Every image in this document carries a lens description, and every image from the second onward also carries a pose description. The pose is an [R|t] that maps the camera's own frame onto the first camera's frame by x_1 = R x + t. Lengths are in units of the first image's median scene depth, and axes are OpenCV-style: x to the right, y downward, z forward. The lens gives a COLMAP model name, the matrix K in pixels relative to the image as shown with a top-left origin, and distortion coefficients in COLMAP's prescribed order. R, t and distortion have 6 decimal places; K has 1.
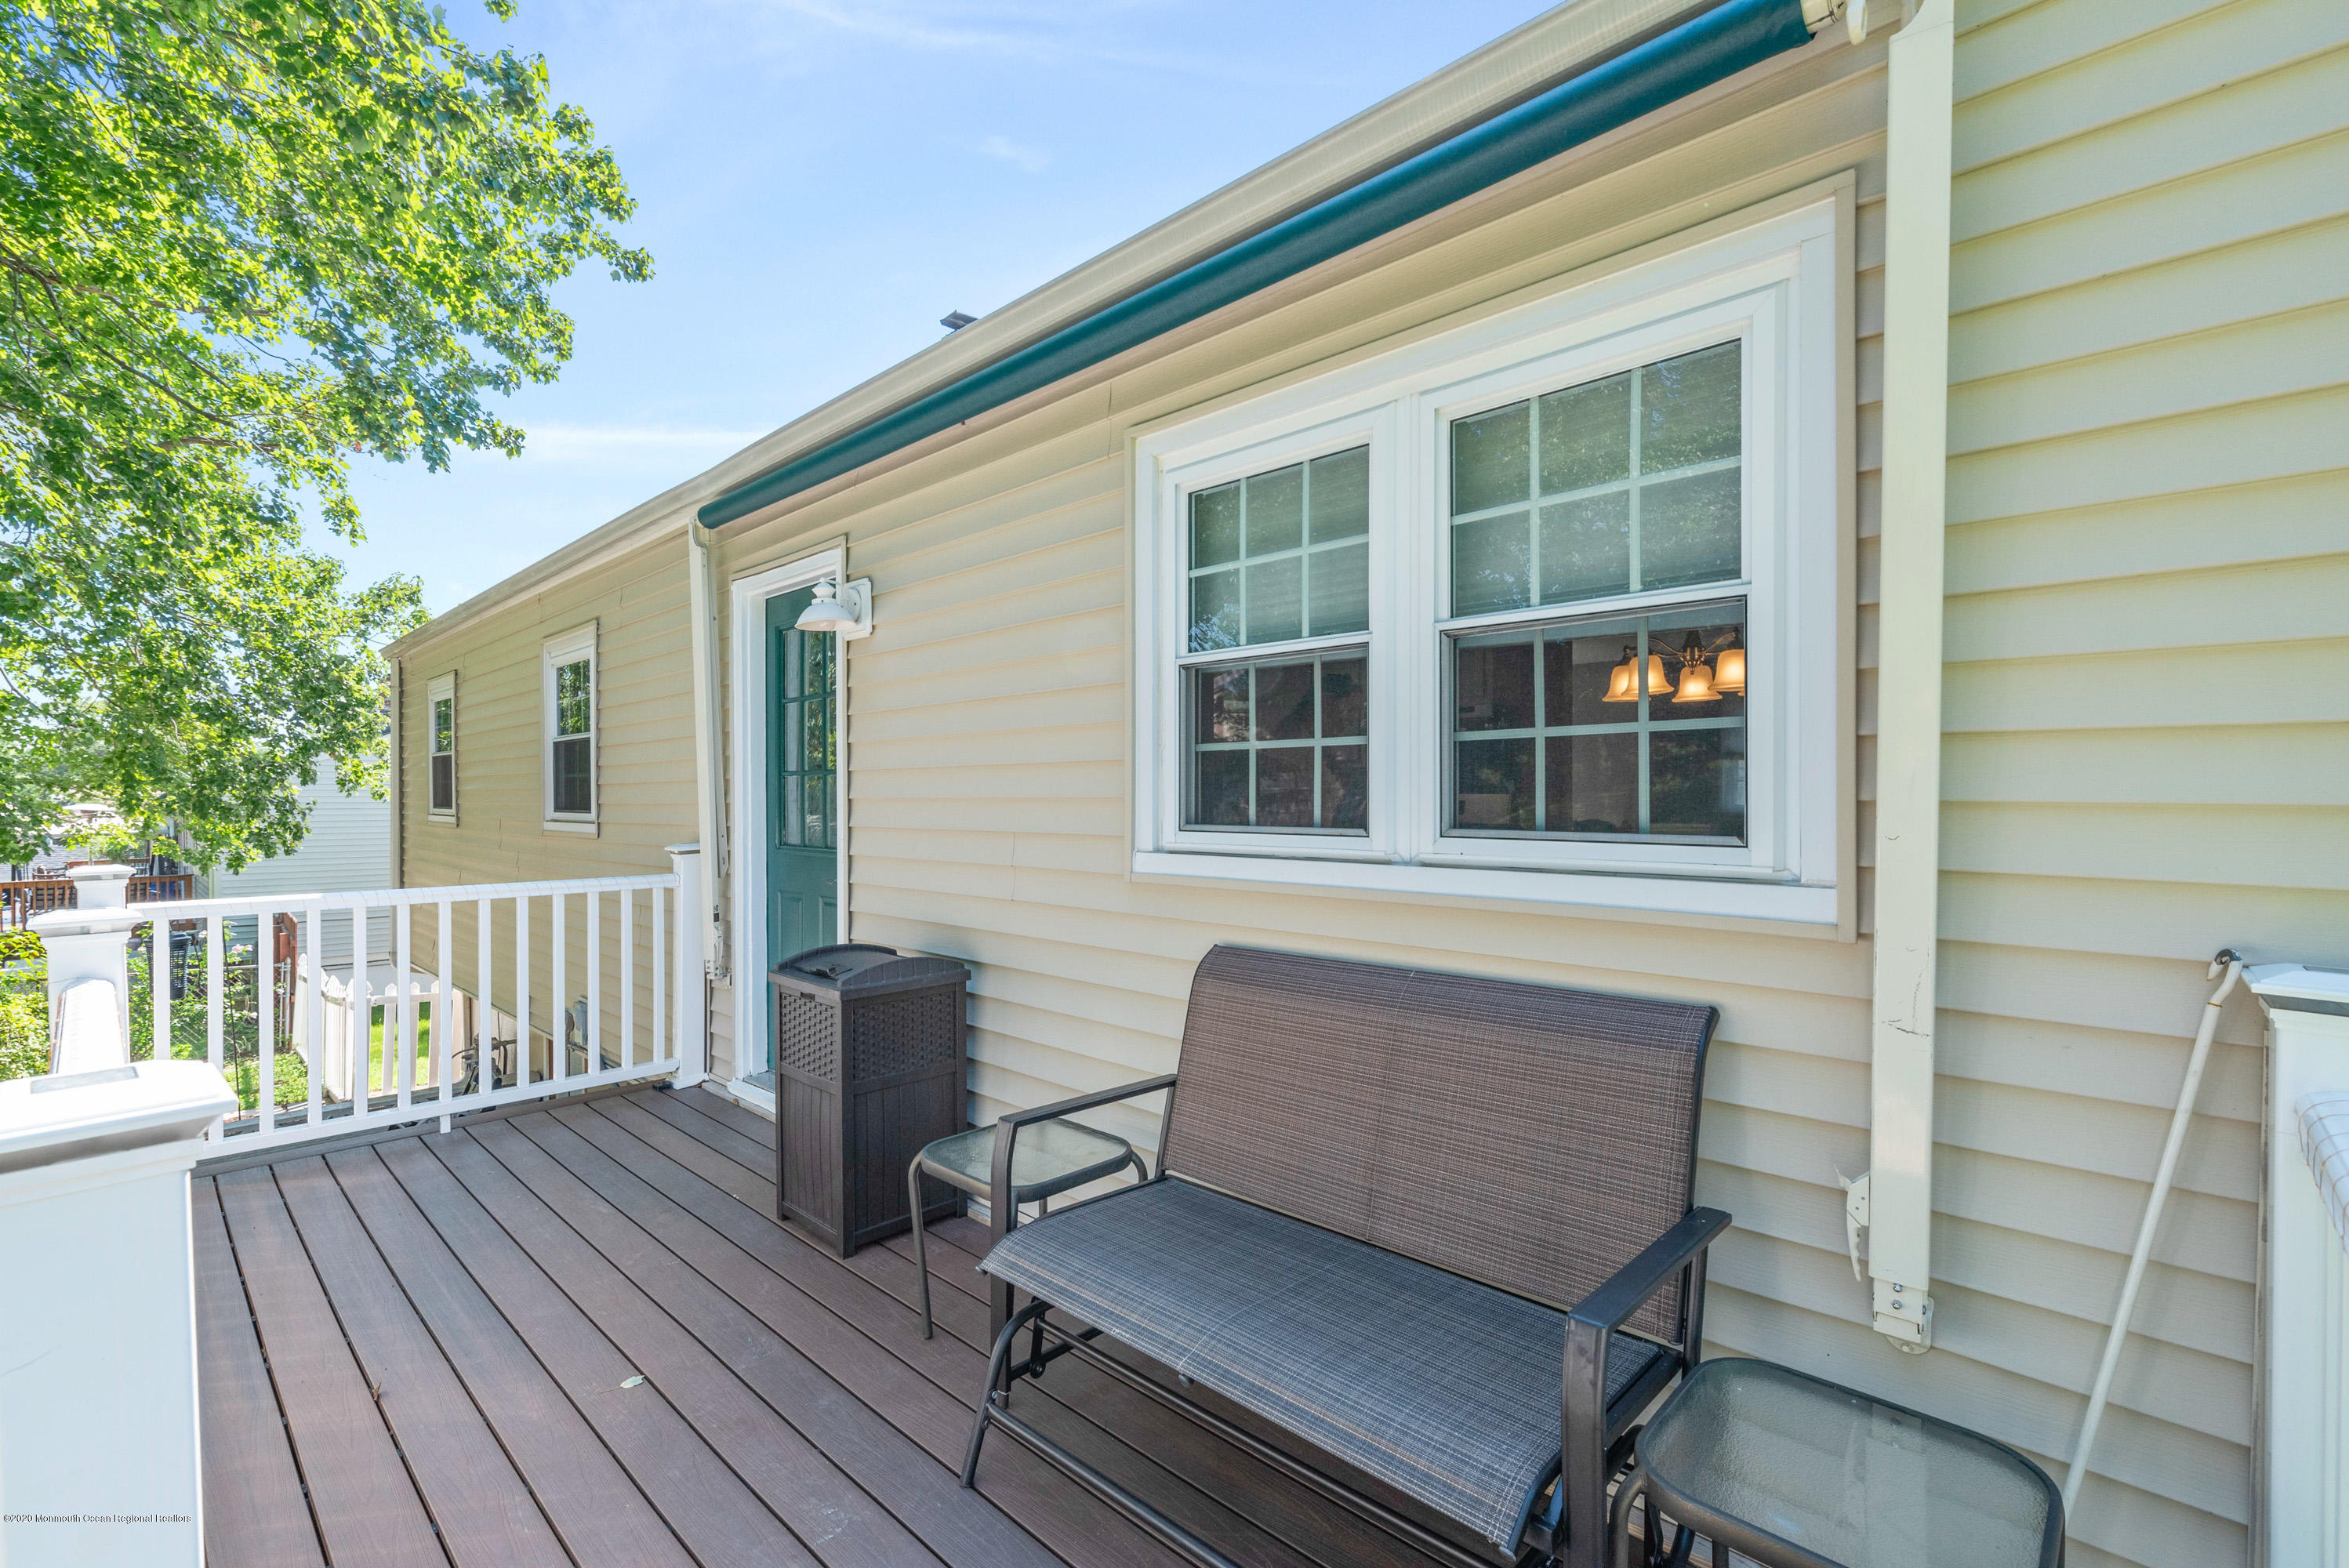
lens RADIAL K [[1033.4, 0, 1172.6], [0, 1033.4, 817.6], [0, 0, 1]] dist [0.000307, 0.000013]
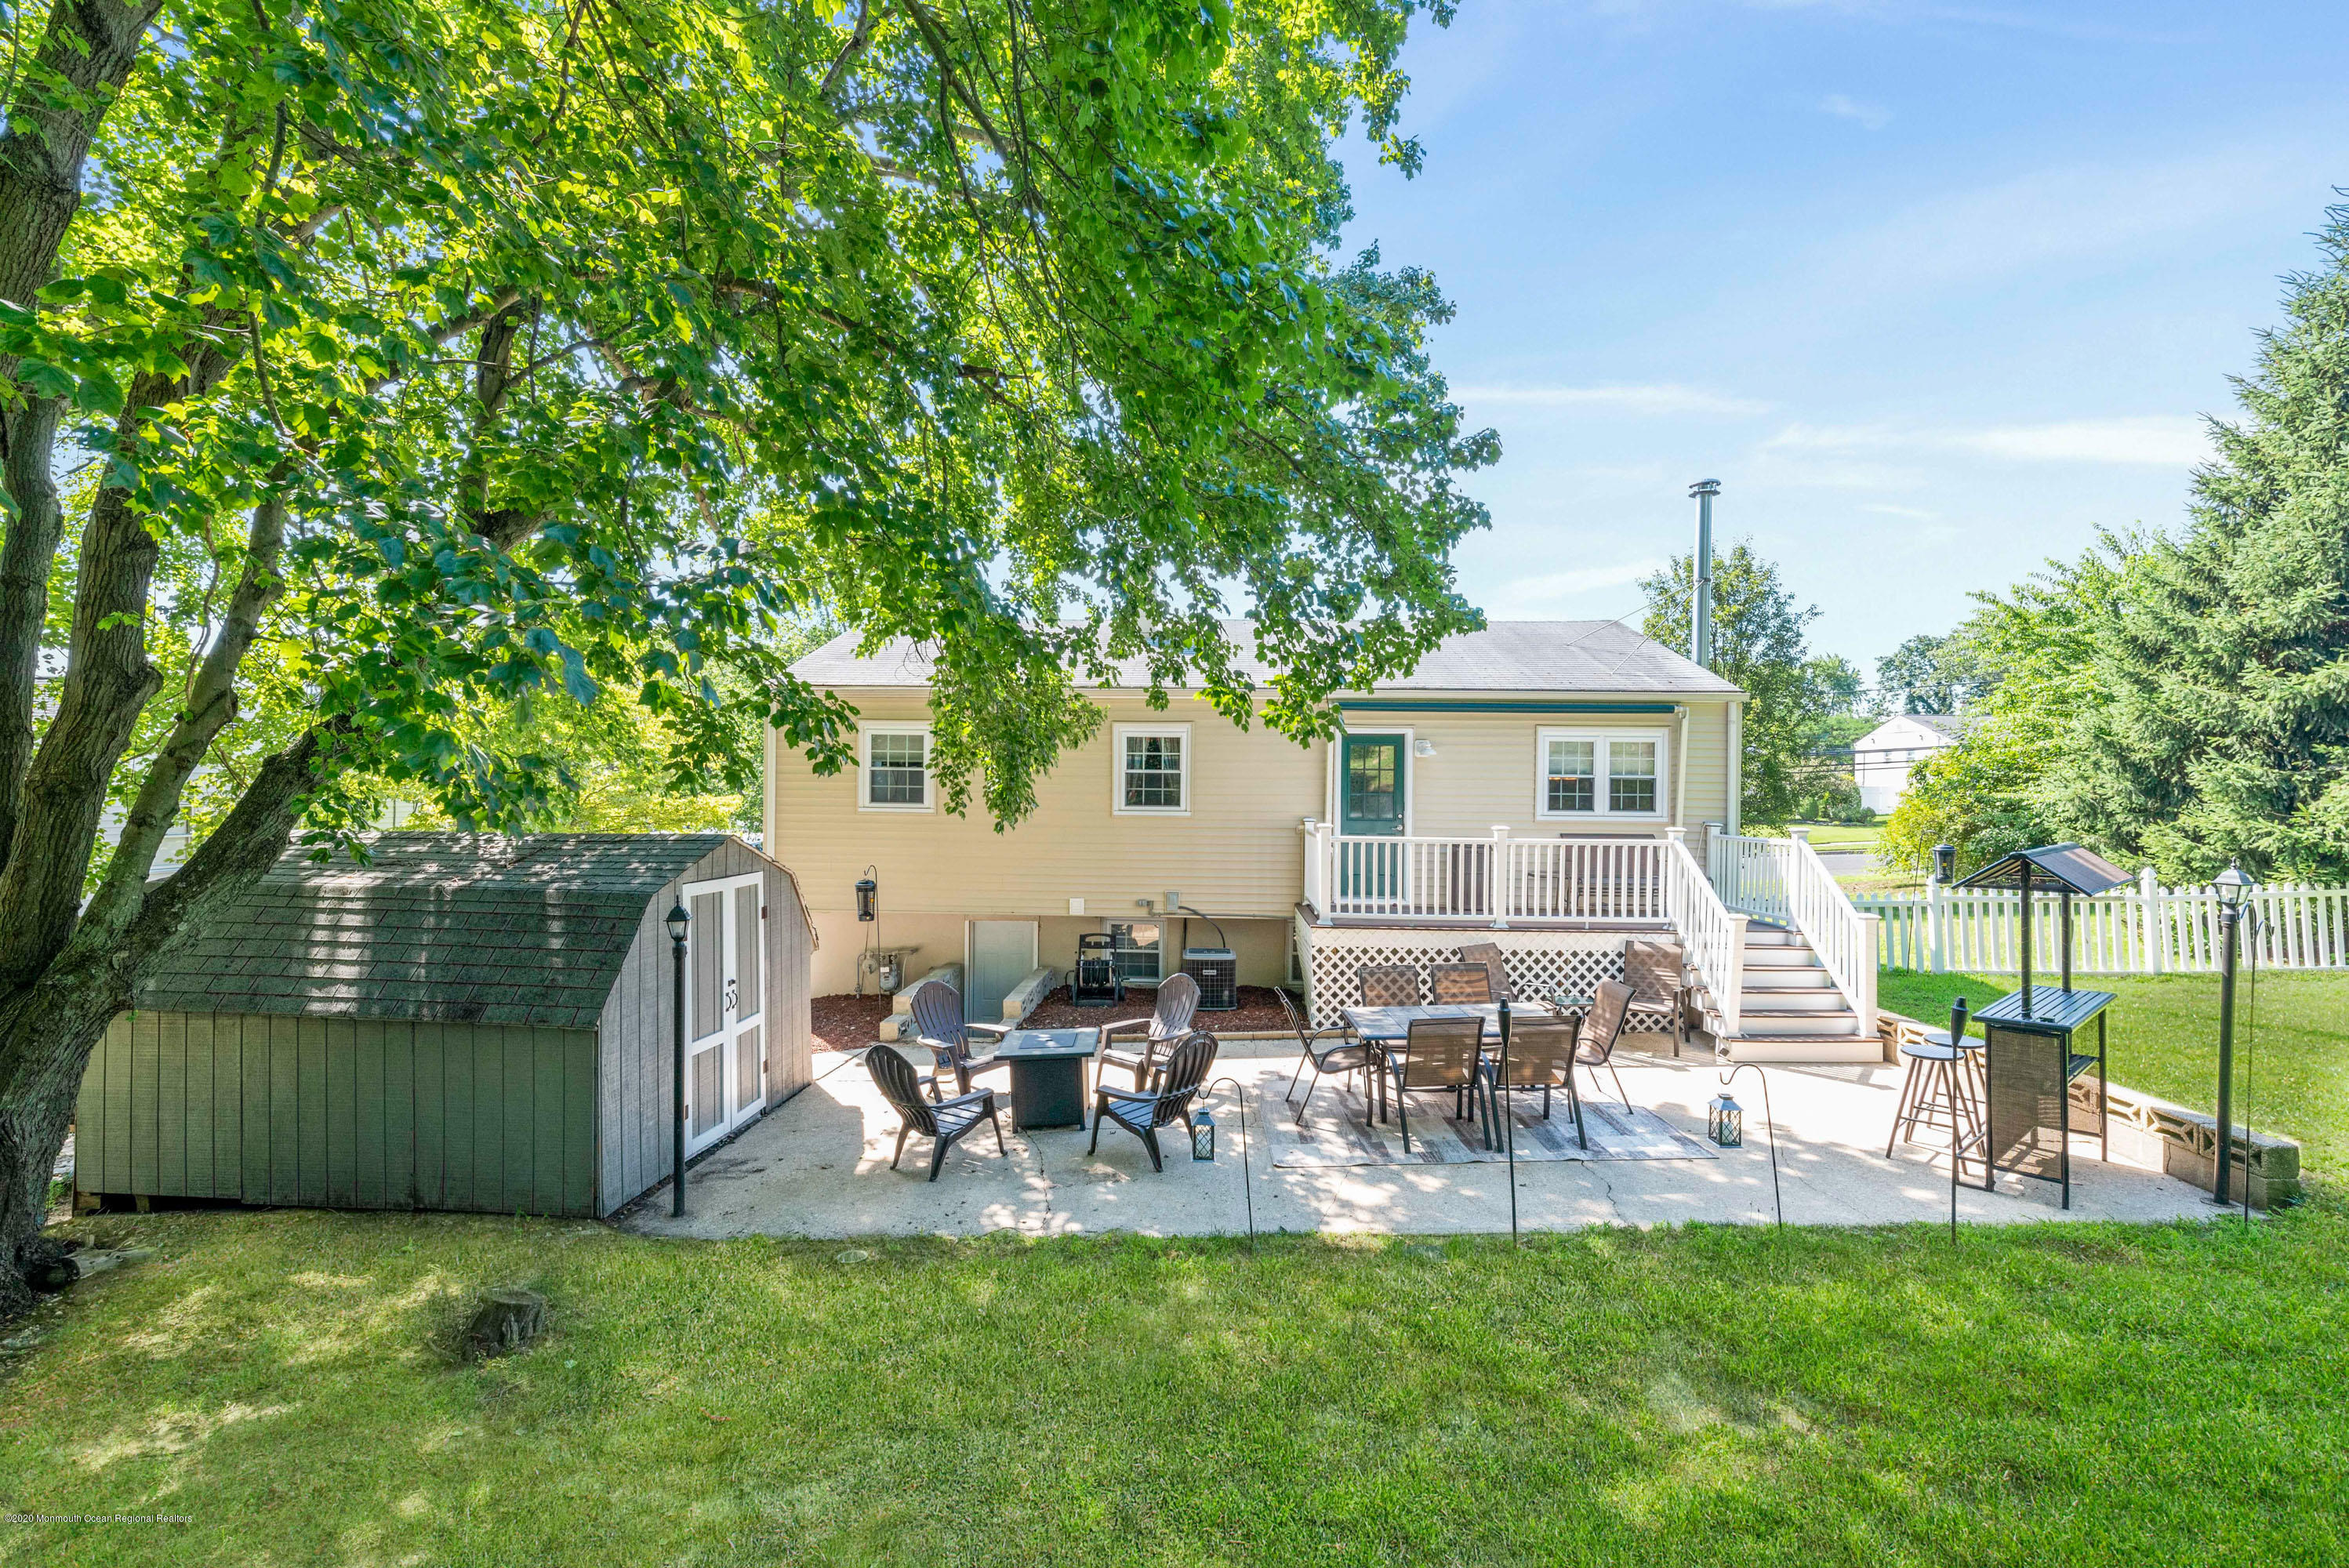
lens RADIAL K [[1039.0, 0, 1174.5], [0, 1039.0, 784.0], [0, 0, 1]] dist [-0.005646, -0.000333]
pose [[0.726176, 0.004908, 0.687491, -5.343587], [0.002813, 0.999945, -0.010110, -0.080525], [-0.687503, 0.009276, 0.726123, -1.529781]]
